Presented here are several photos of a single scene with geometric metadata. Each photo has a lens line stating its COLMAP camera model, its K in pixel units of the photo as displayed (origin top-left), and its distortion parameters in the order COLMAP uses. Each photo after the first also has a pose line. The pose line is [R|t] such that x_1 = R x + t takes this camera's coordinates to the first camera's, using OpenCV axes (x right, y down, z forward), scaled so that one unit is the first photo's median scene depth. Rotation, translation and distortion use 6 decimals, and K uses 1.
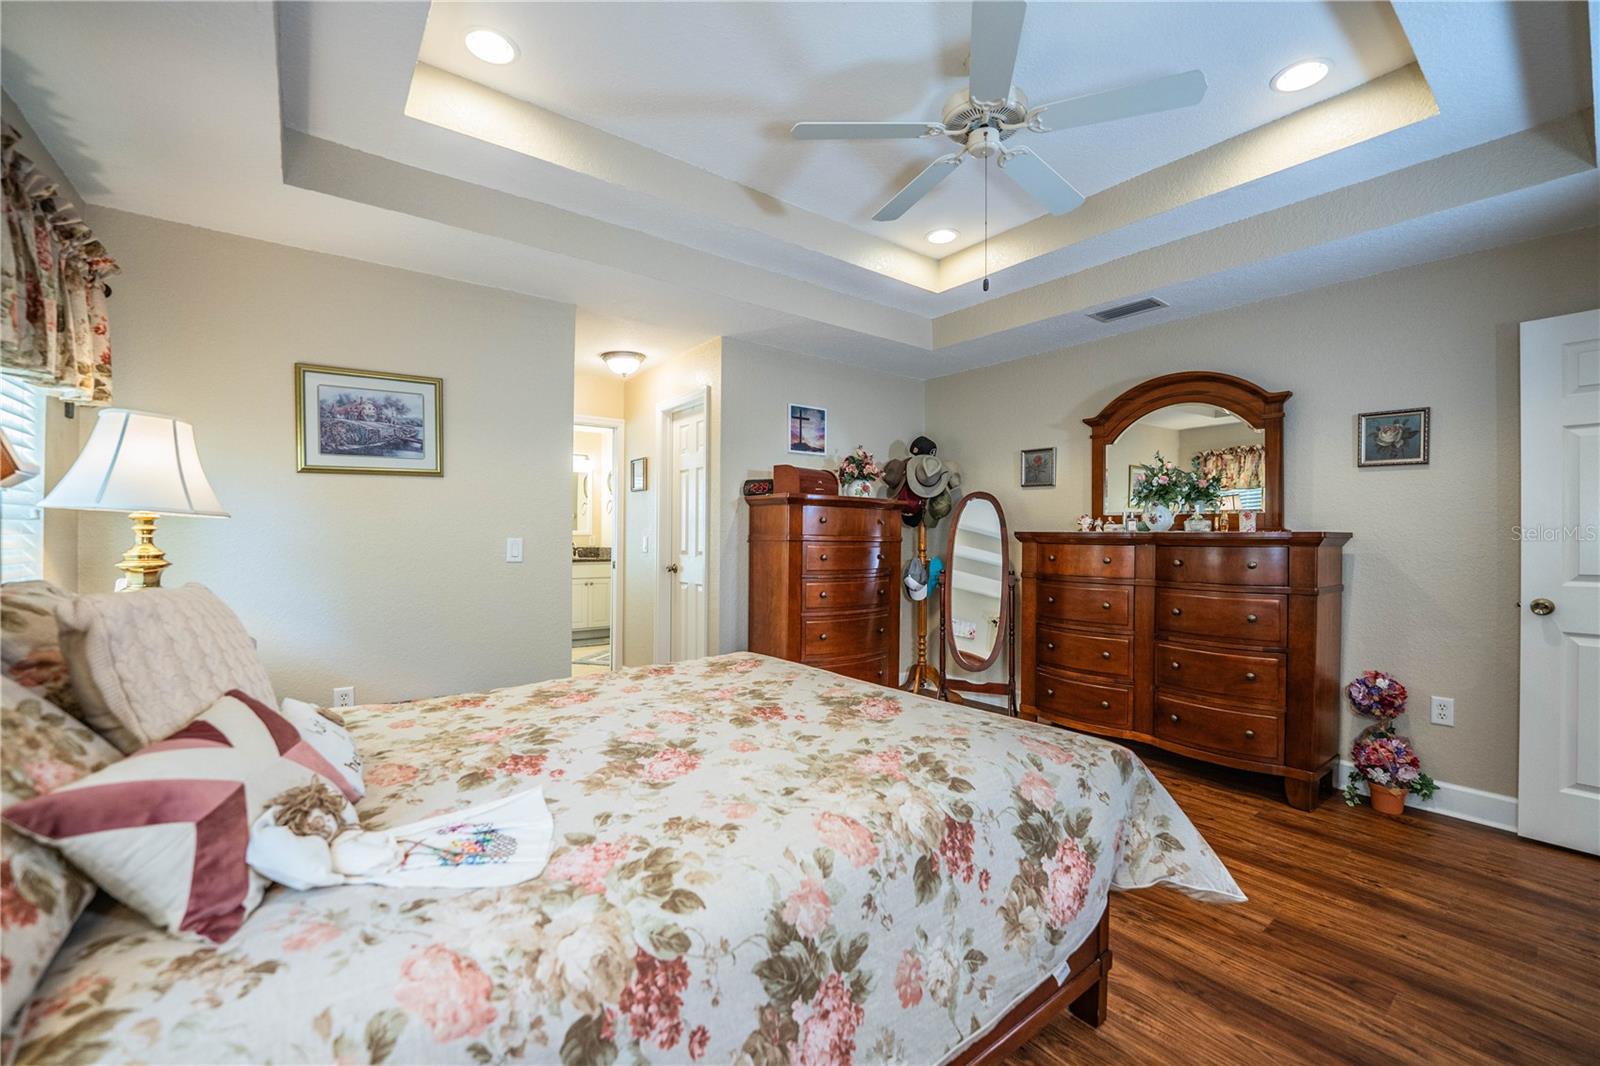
lens RADIAL K [[640.9, 0, 799.6], [0, 640.9, 535.6], [0, 0, 1]] dist [0.002168, 0.000426]
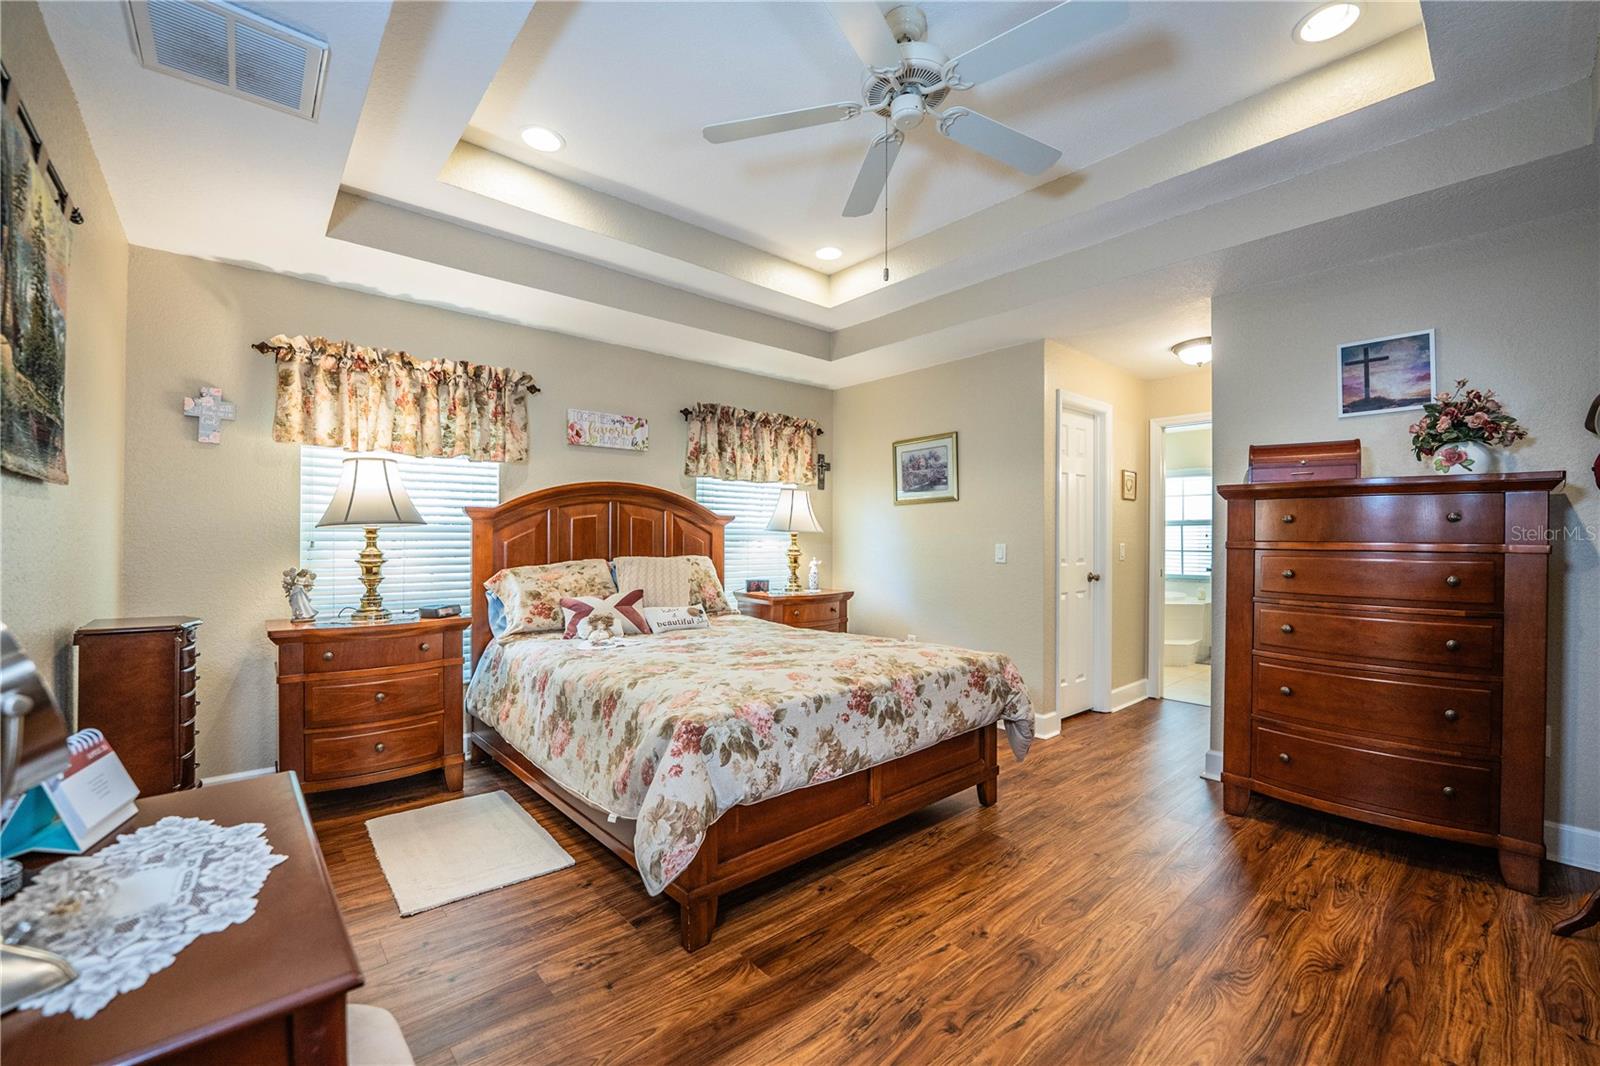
lens RADIAL K [[653.4, 0, 800.9], [0, 653.4, 537.4], [0, 0, 1]] dist [-0.027617, 0.002948]
pose [[0.060480, -0.019344, -0.997982, 0.881633], [-0.022251, 0.999538, -0.020723, 0.028942], [0.997921, 0.023460, 0.060021, 0.580438]]
